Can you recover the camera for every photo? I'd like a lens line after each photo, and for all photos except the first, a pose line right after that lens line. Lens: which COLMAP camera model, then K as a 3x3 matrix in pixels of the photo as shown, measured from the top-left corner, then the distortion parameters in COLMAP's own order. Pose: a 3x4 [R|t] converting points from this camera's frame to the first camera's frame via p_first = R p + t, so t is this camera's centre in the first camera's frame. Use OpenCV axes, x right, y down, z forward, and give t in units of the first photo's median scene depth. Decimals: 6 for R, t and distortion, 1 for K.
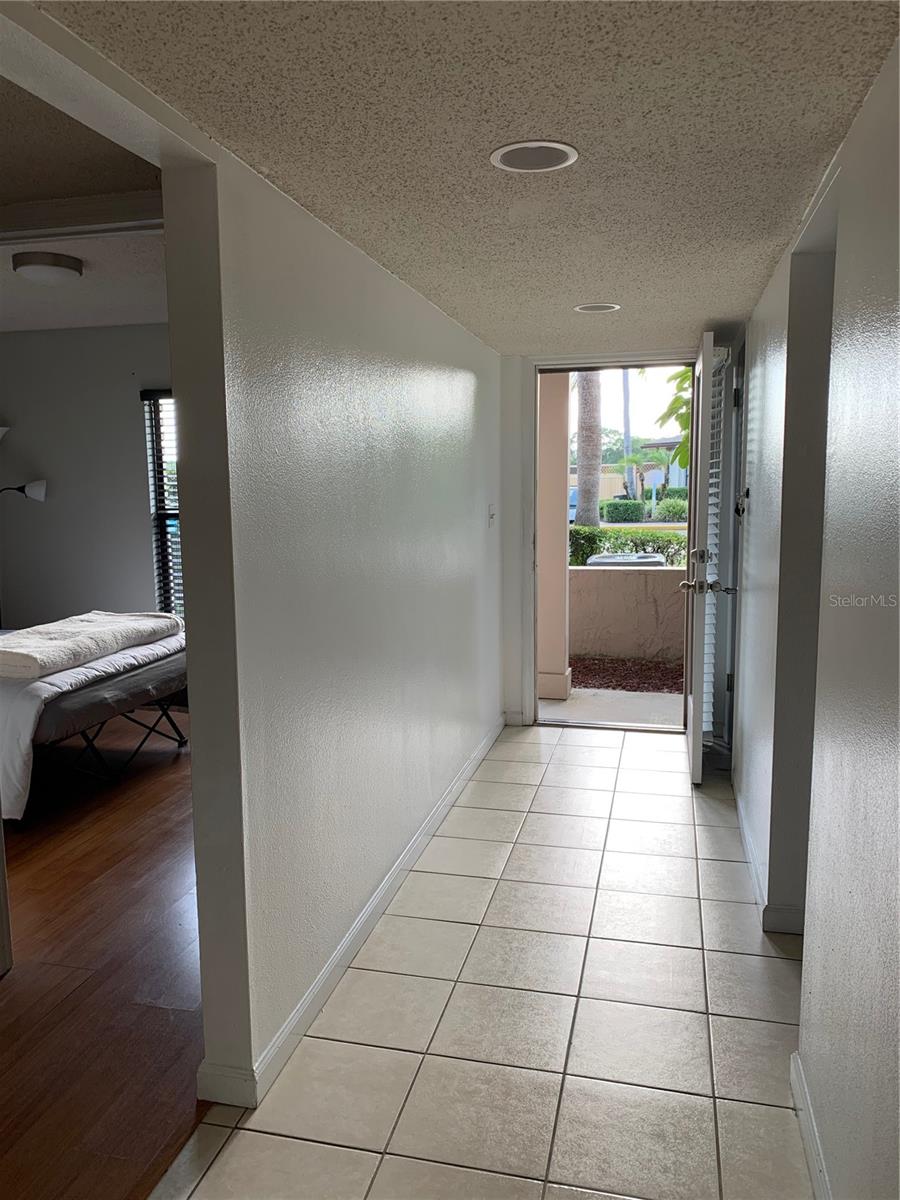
lens RADIAL K [[926.9, 0, 447.9], [0, 926.9, 601.3], [0, 0, 1]] dist [0.014775, -0.012722]
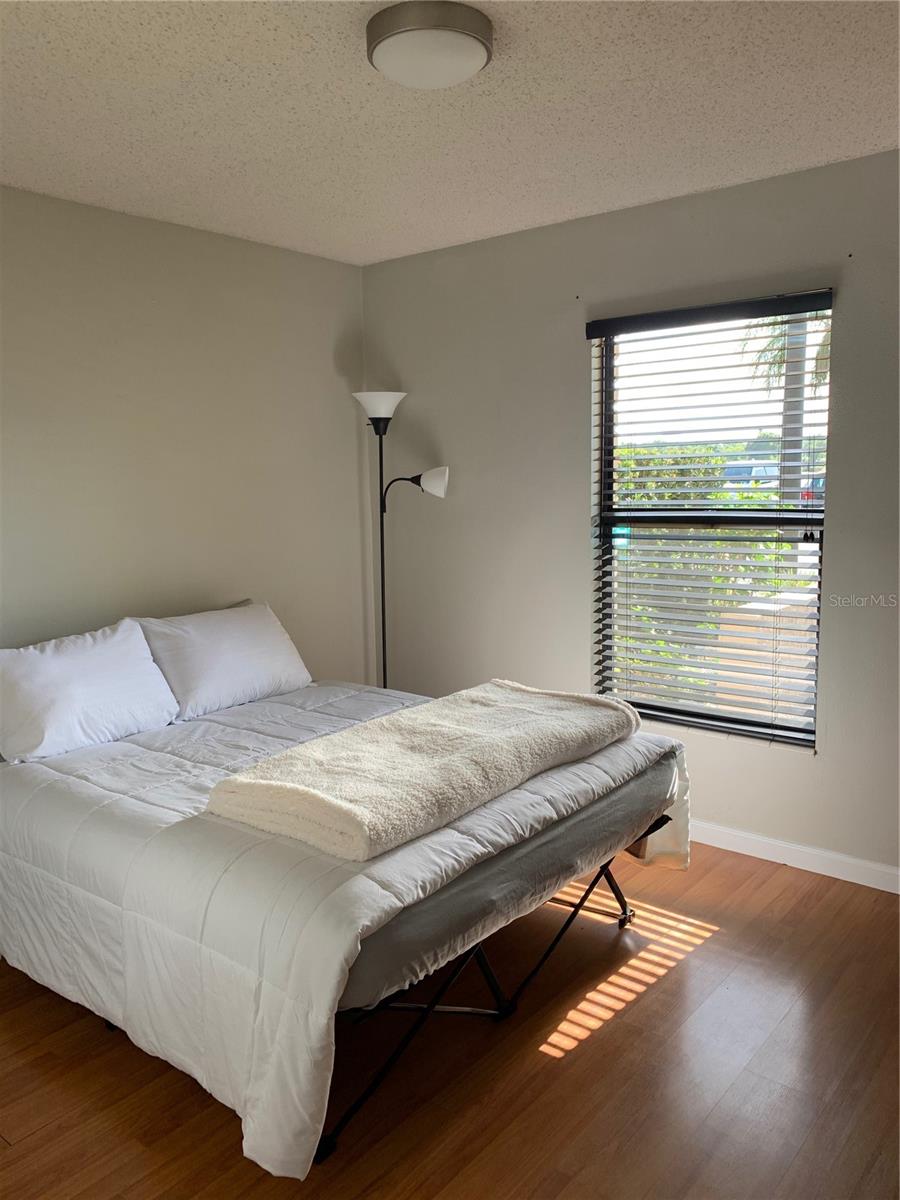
lens RADIAL K [[926.9, 0, 446.6], [0, 926.9, 600.1], [0, 0, 1]] dist [0.014775, -0.012722]
pose [[0.898581, 0.055229, -0.435318, -0.164551], [-0.049531, 0.998474, 0.024435, -0.061860], [0.436003, -0.000395, 0.899945, 0.488779]]
